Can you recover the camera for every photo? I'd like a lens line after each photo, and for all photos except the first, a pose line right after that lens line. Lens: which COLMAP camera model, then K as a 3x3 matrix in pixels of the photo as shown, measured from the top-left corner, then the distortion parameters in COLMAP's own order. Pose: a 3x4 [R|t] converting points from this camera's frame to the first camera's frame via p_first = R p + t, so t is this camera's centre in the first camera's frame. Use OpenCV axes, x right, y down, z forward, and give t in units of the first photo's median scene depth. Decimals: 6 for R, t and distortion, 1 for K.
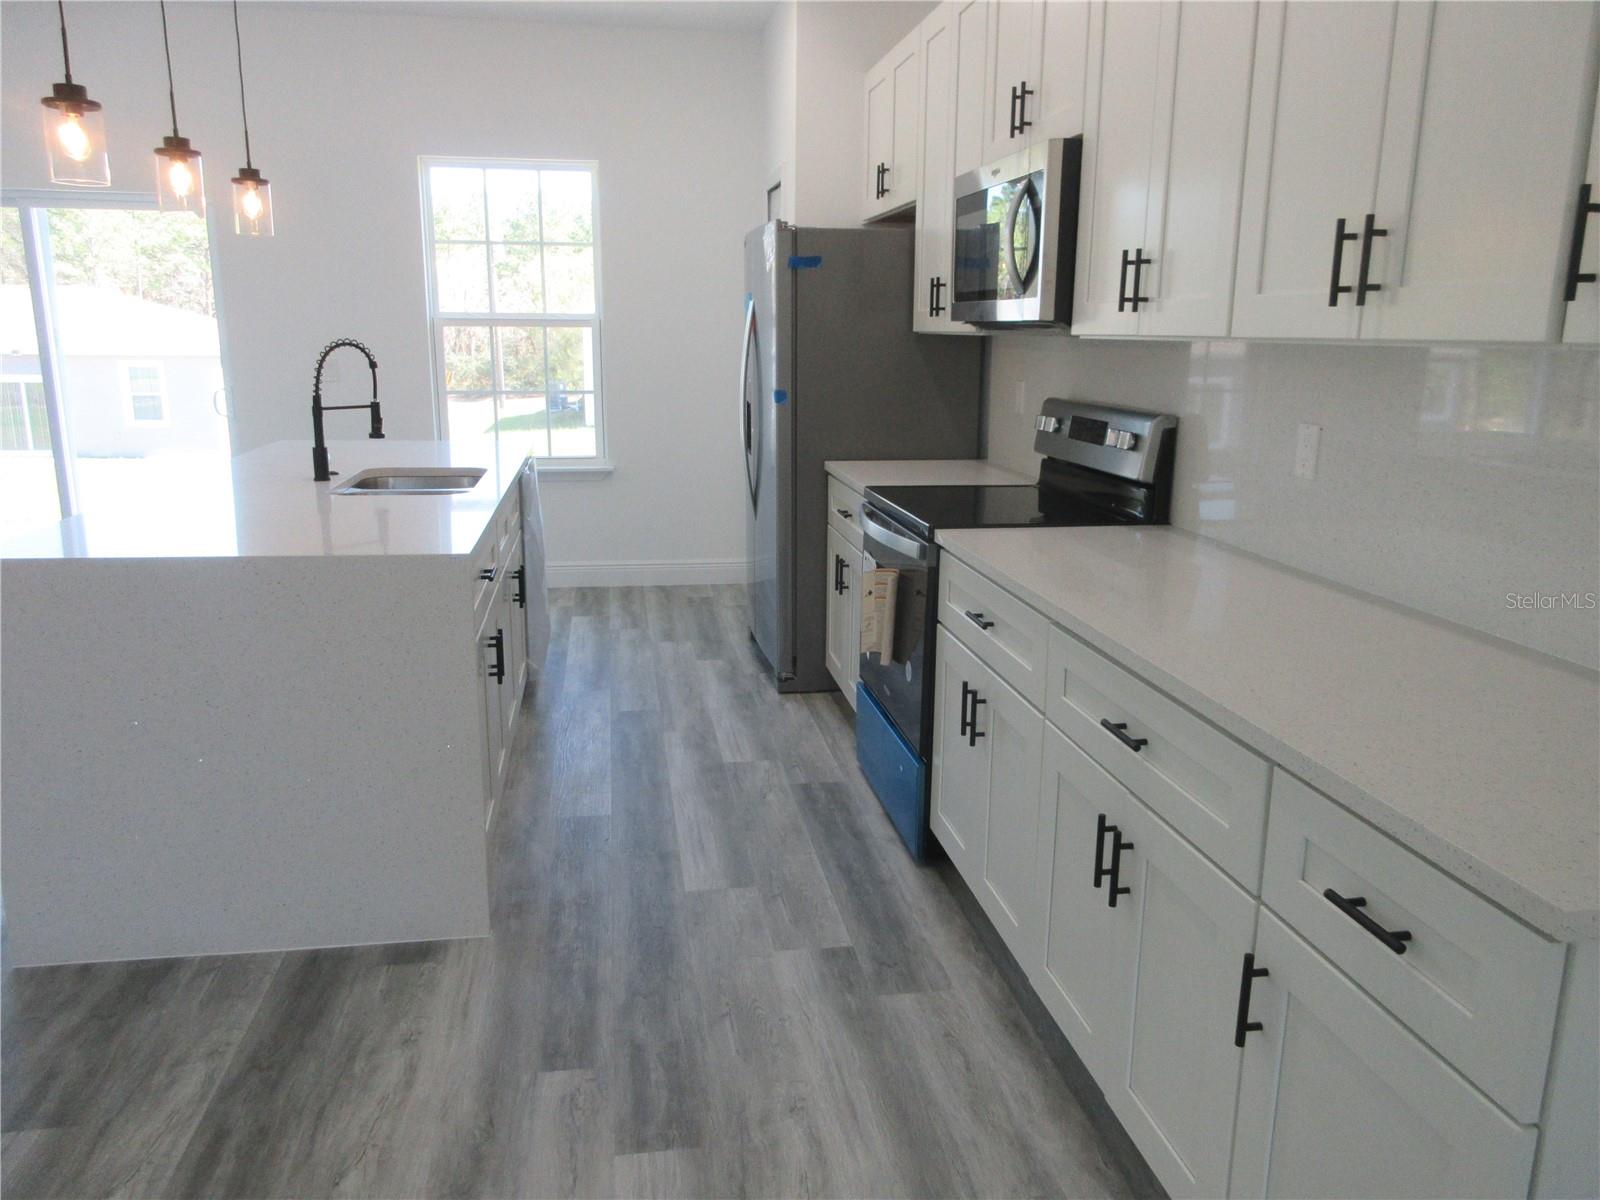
lens RADIAL K [[1187.0, 0, 800.0], [0, 1187.0, 600.0], [0, 0, 1]] dist [0.003768, 0.005585]
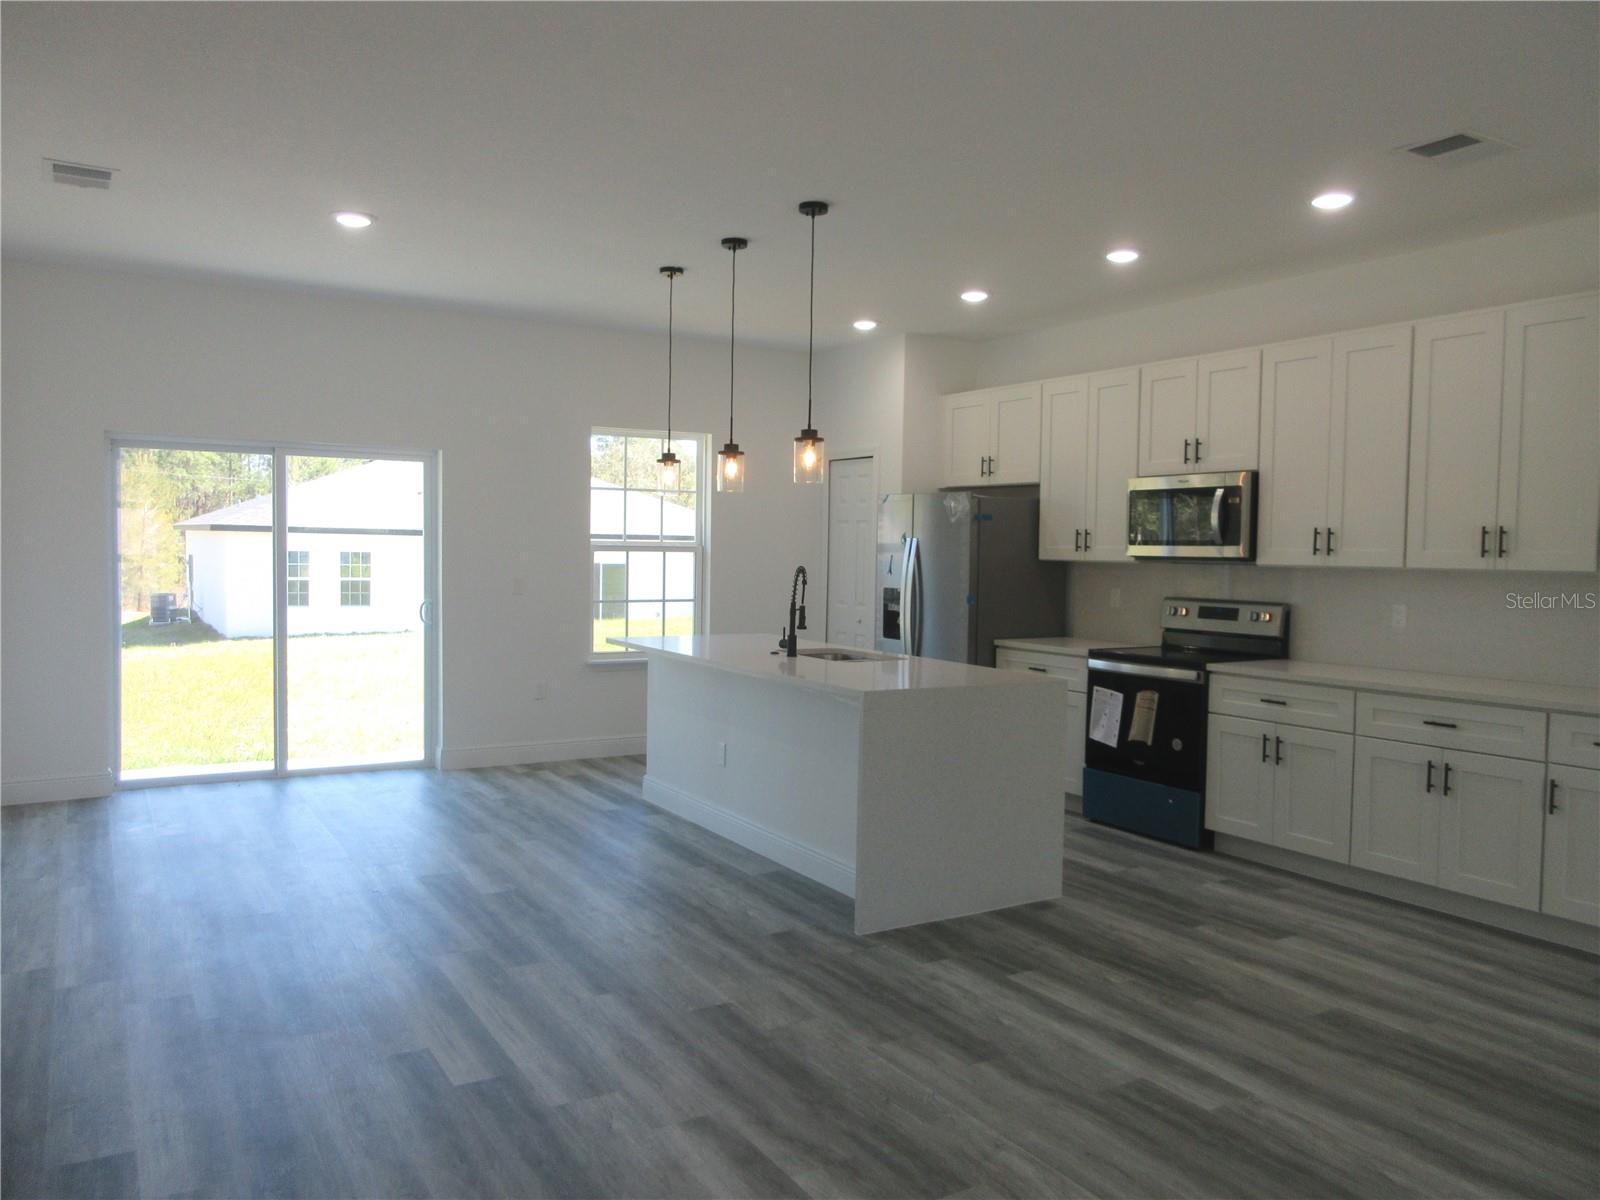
lens RADIAL K [[1182.6, 0, 796.8], [0, 1182.6, 616.2], [0, 0, 1]] dist [0.003601, -0.004671]
pose [[0.926415, -0.020822, 0.375929, -1.445886], [0.081048, 0.986090, -0.145112, 0.104811], [-0.367678, 0.164902, 0.915216, -0.616789]]
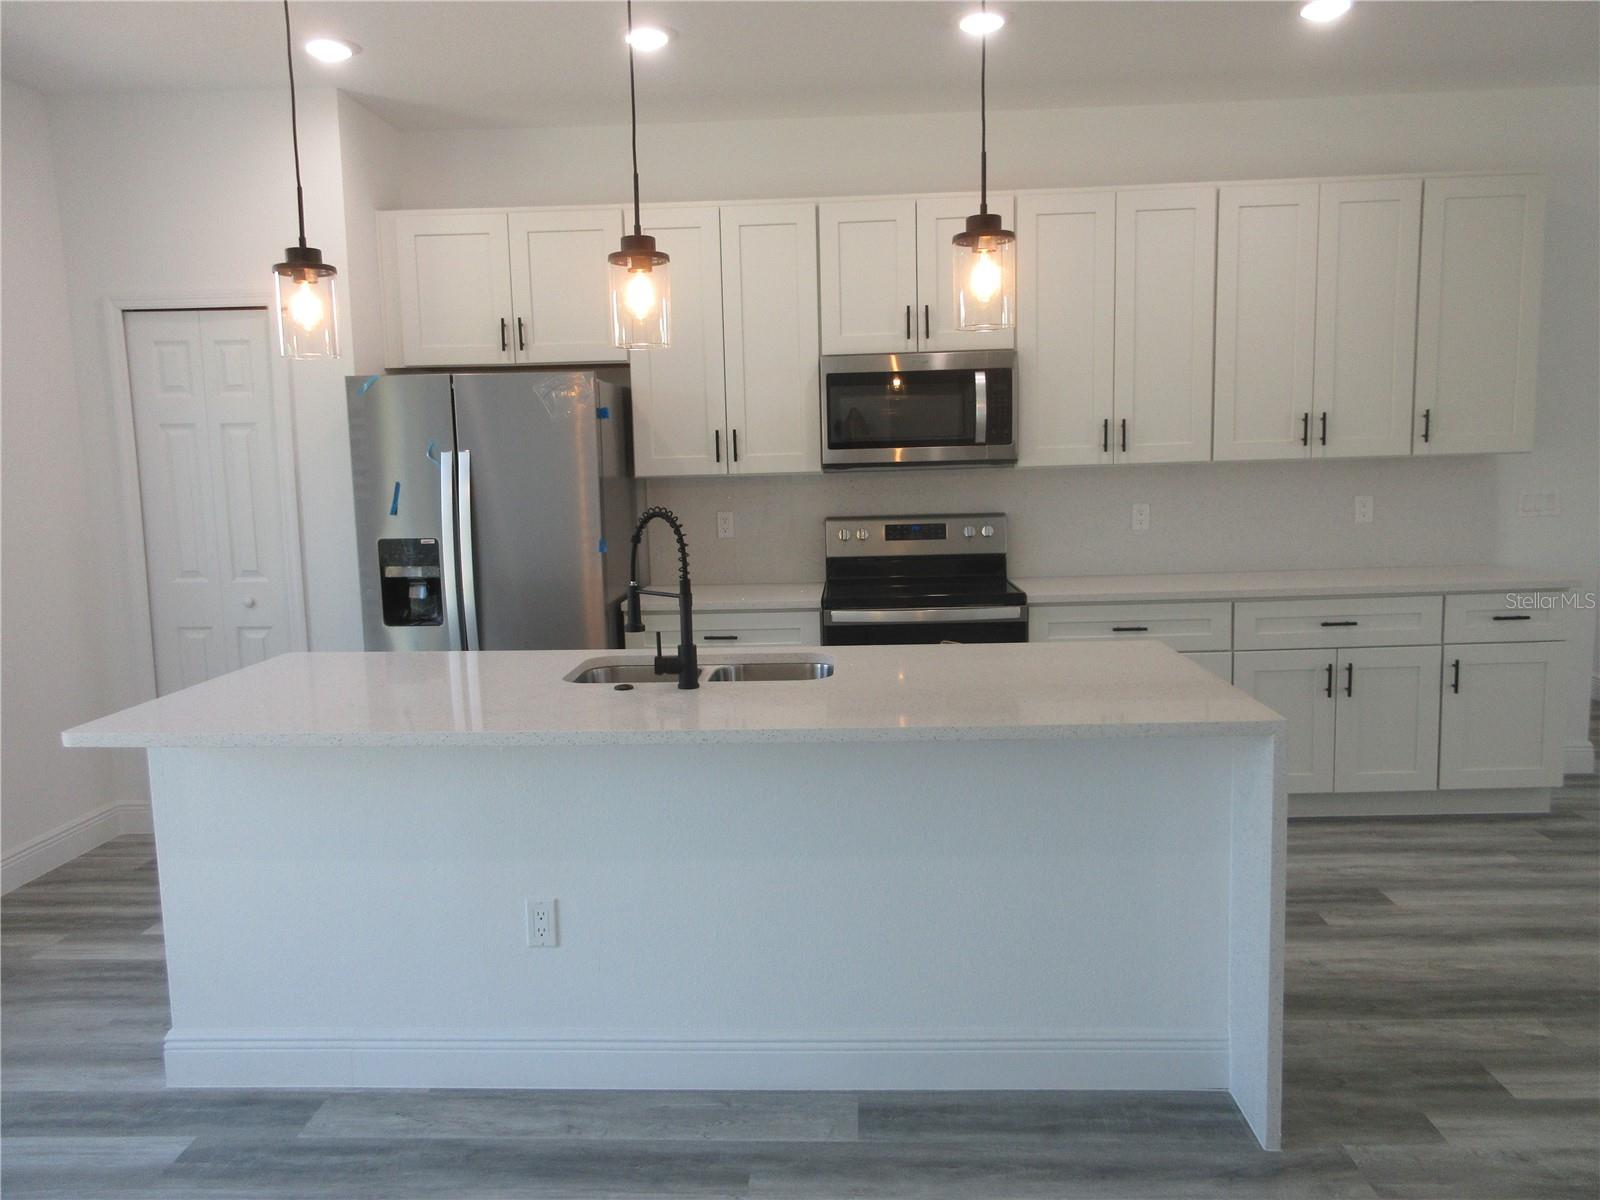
lens RADIAL K [[1182.6, 0, 796.8], [0, 1182.6, 616.2], [0, 0, 1]] dist [0.003601, -0.004671]
pose [[0.200159, -0.150682, 0.968107, -1.675597], [0.249016, 0.963480, 0.098477, -0.304483], [-0.947590, 0.221363, 0.230371, 1.116060]]
